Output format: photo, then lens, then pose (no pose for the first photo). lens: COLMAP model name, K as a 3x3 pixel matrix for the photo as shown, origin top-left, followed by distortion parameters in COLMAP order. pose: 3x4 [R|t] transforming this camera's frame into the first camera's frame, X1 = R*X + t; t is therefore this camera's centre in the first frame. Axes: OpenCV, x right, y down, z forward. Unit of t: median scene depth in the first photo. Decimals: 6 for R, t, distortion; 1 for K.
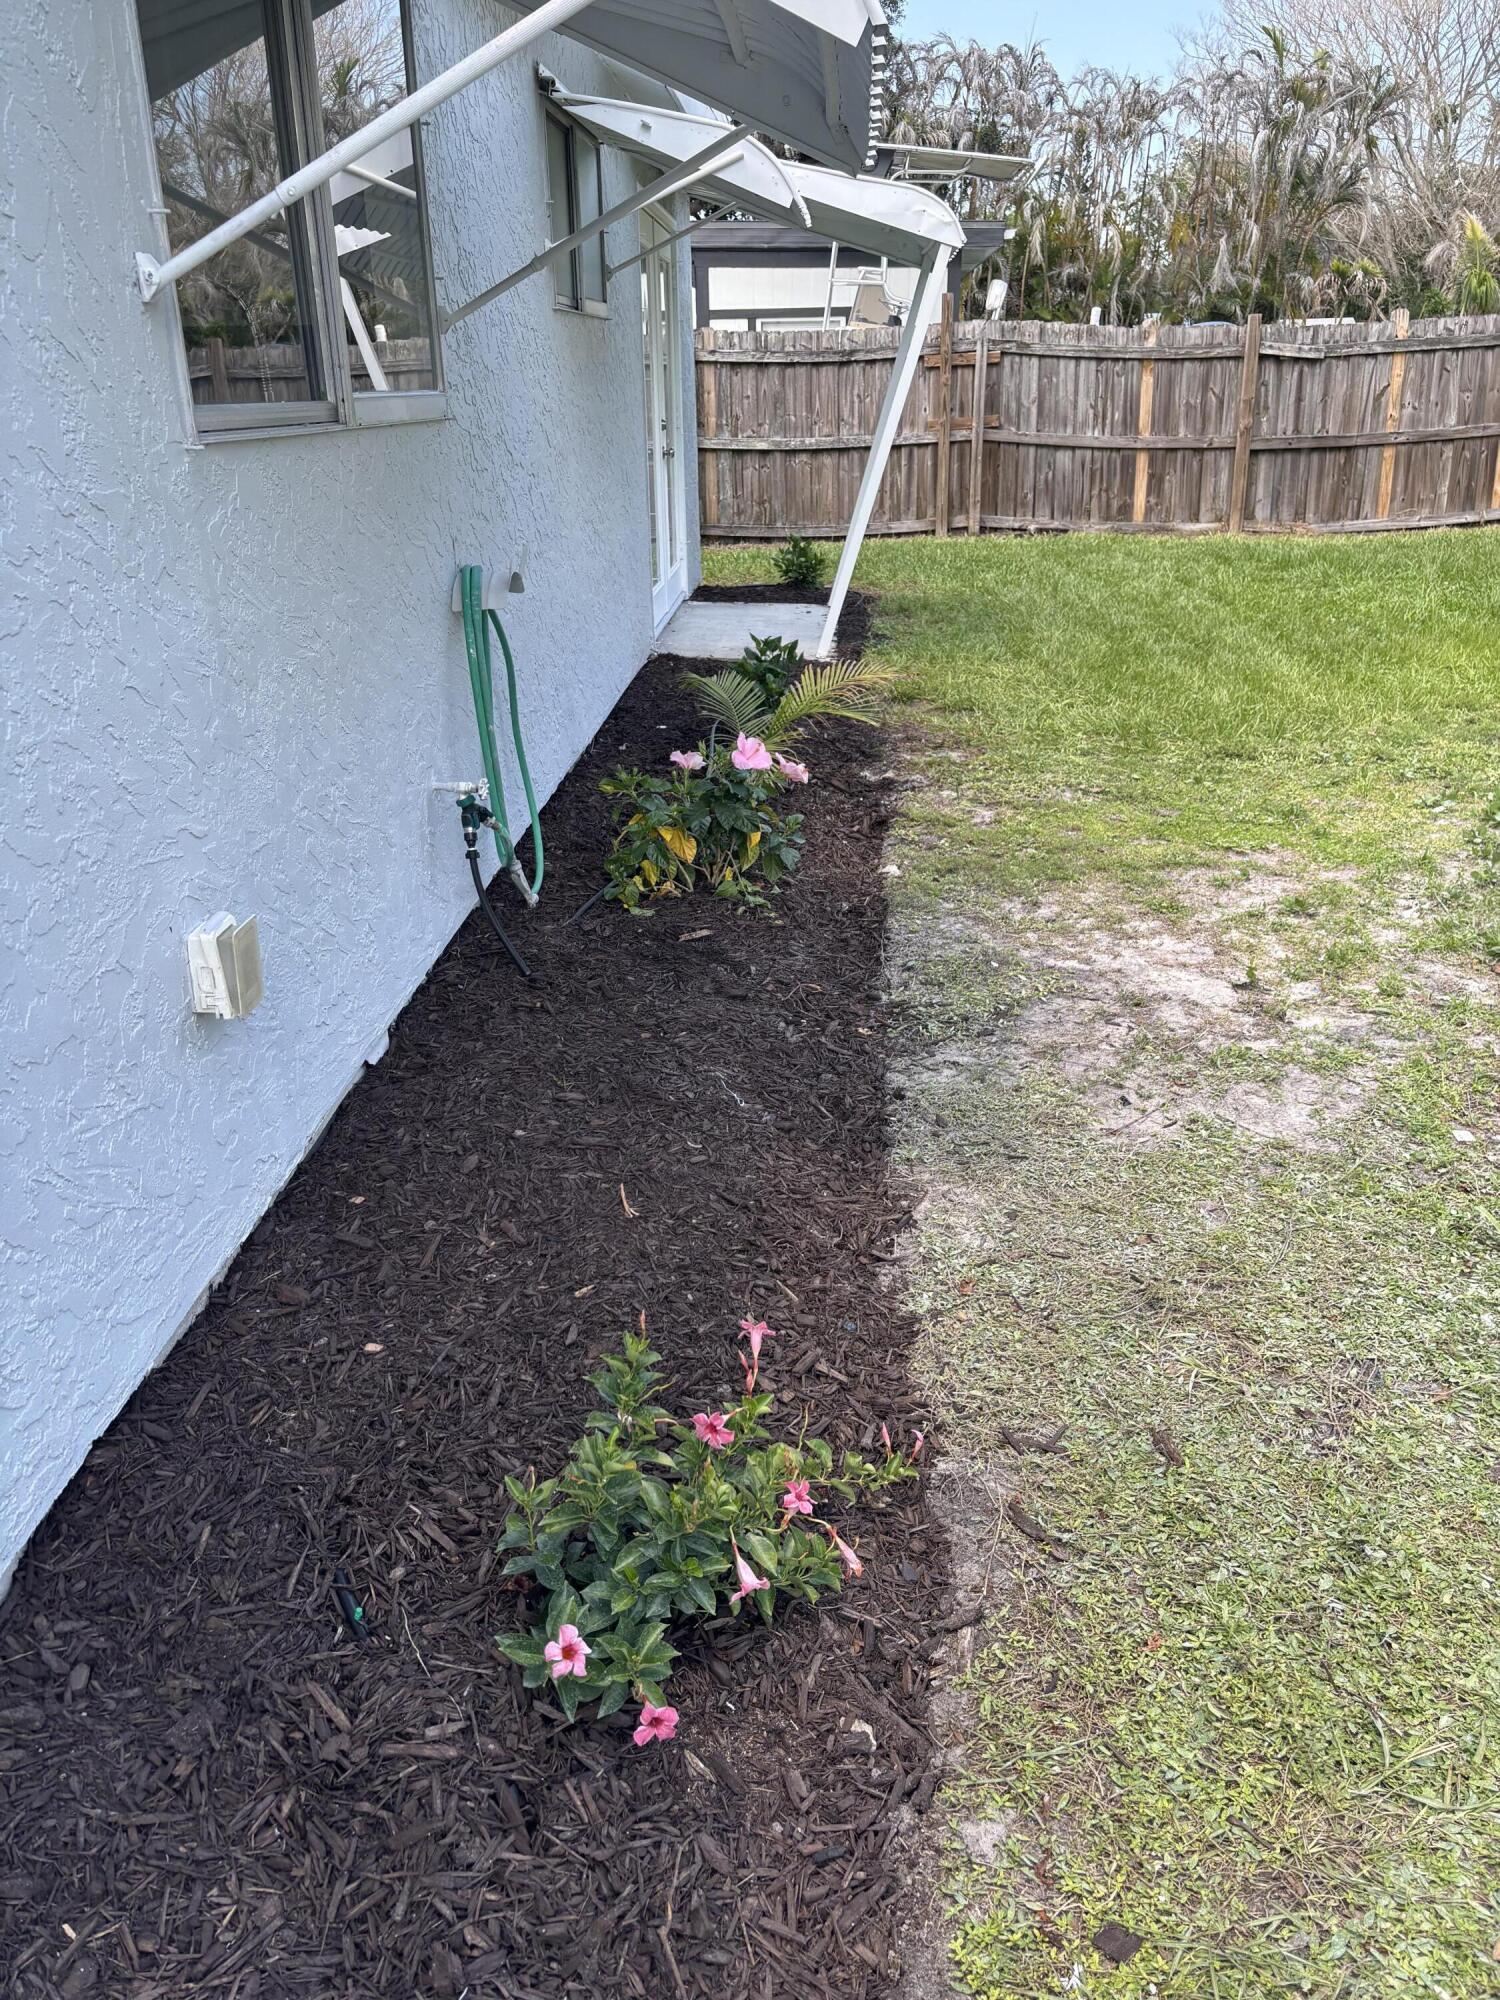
lens RADIAL K [[1507.1, 0, 765.4], [0, 1507.1, 989.2], [0, 0, 1]] dist [0.043338, -0.043162]
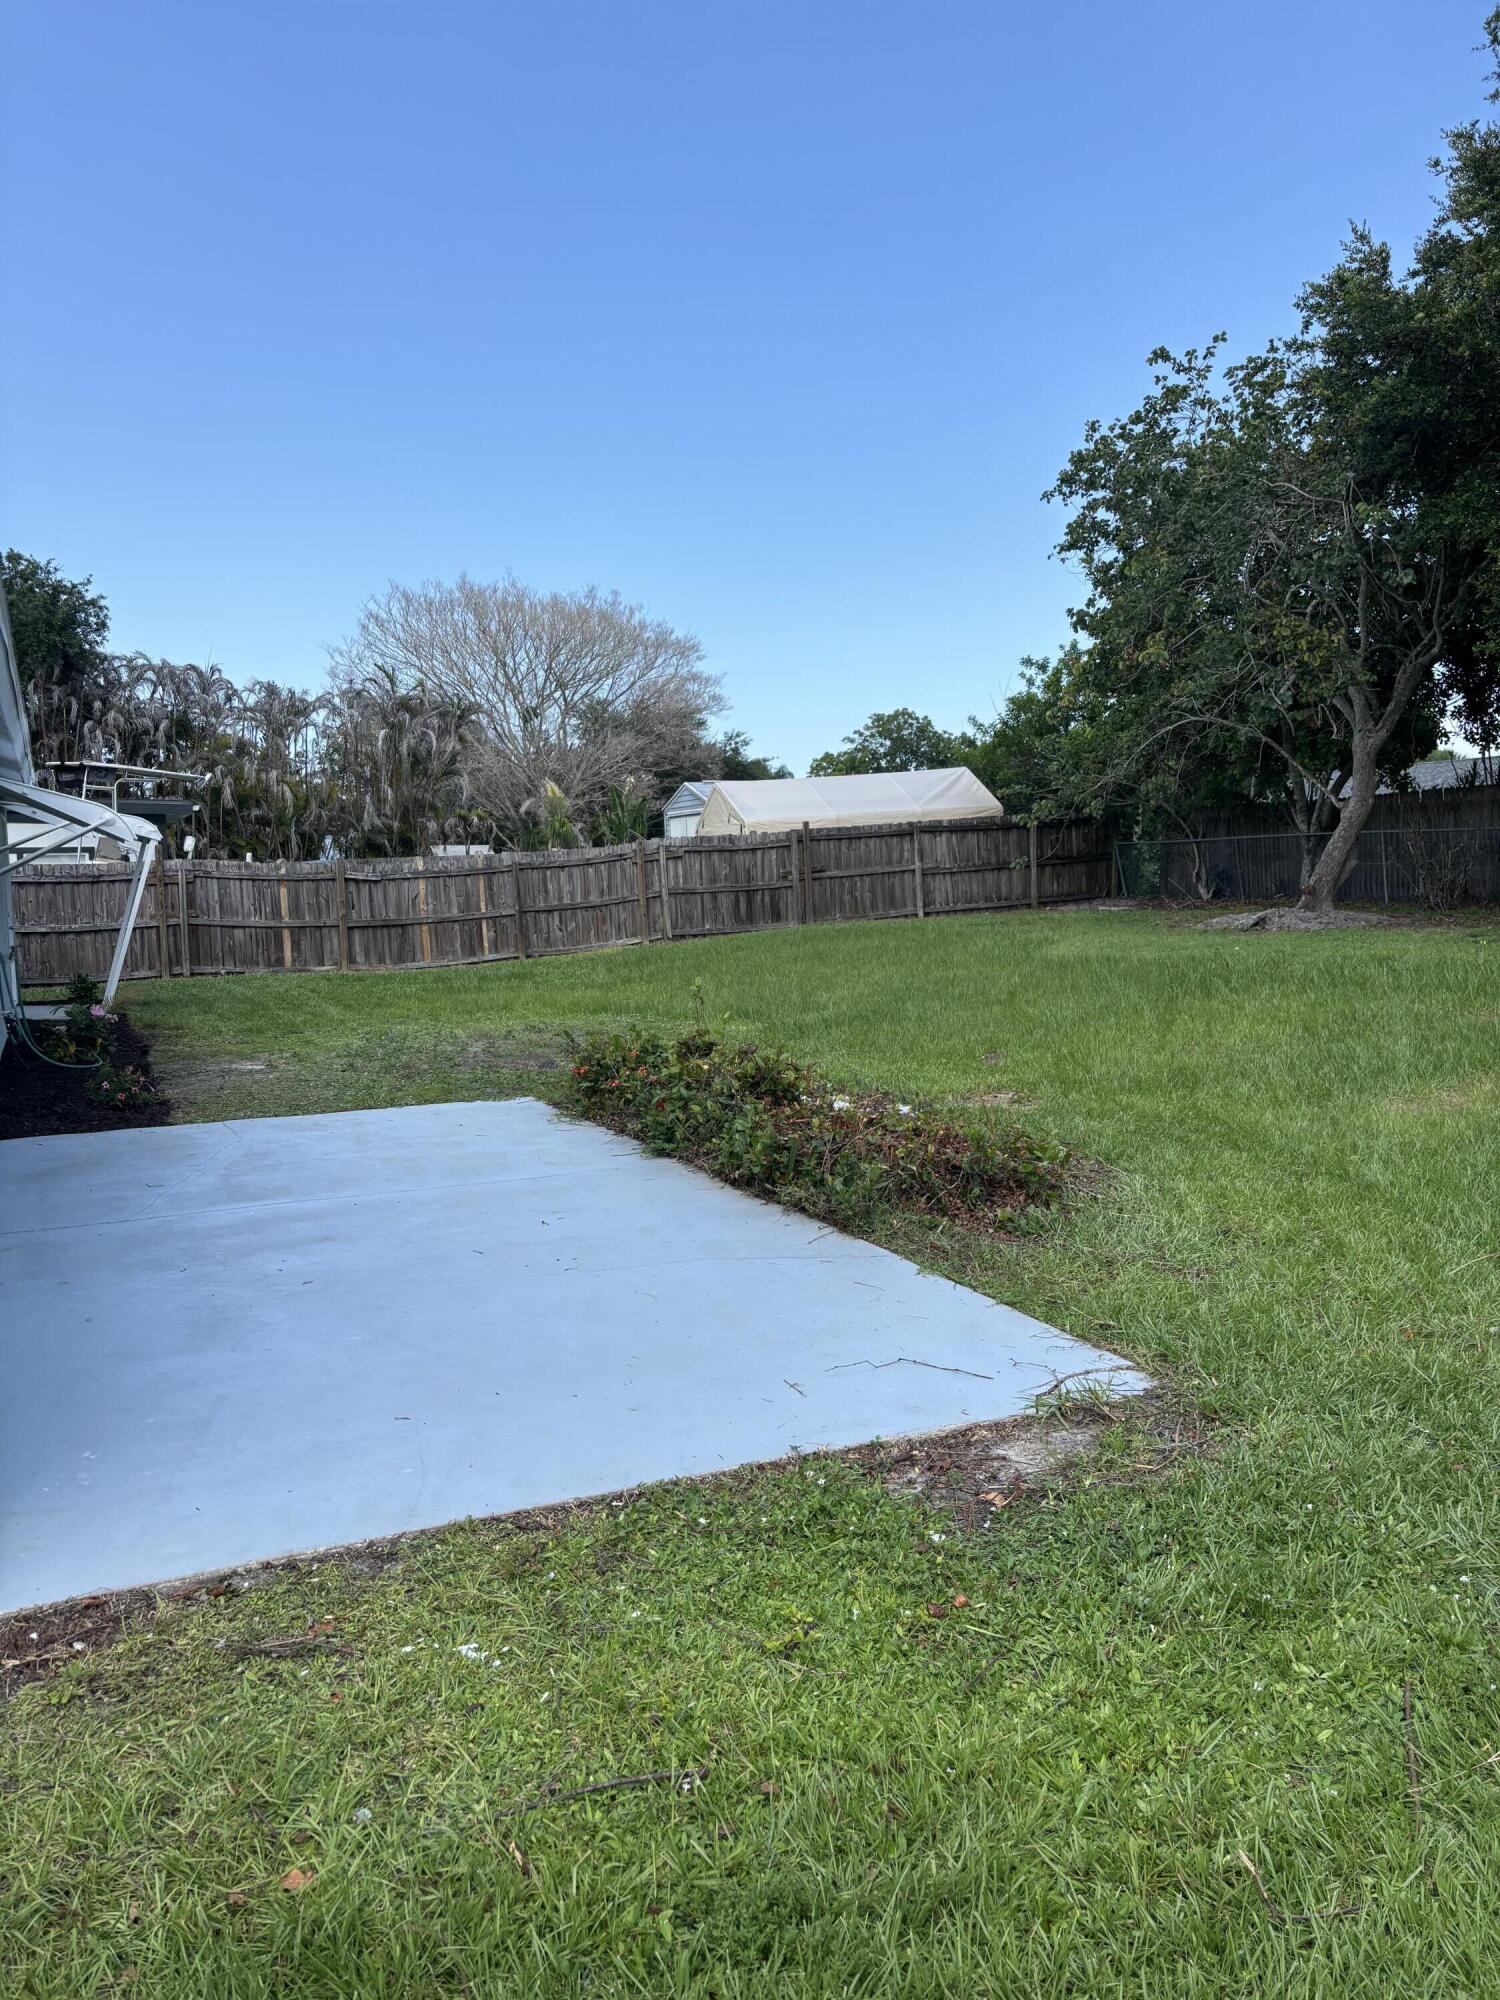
lens RADIAL K [[1507.1, 0, 748.9], [0, 1507.1, 991.7], [0, 0, 1]] dist [0.043338, -0.043162]
pose [[0.888204, -0.038118, 0.457866, -0.076295], [0.176954, 0.948056, -0.264343, 0.263817], [-0.424006, 0.315812, 0.848812, -0.668290]]
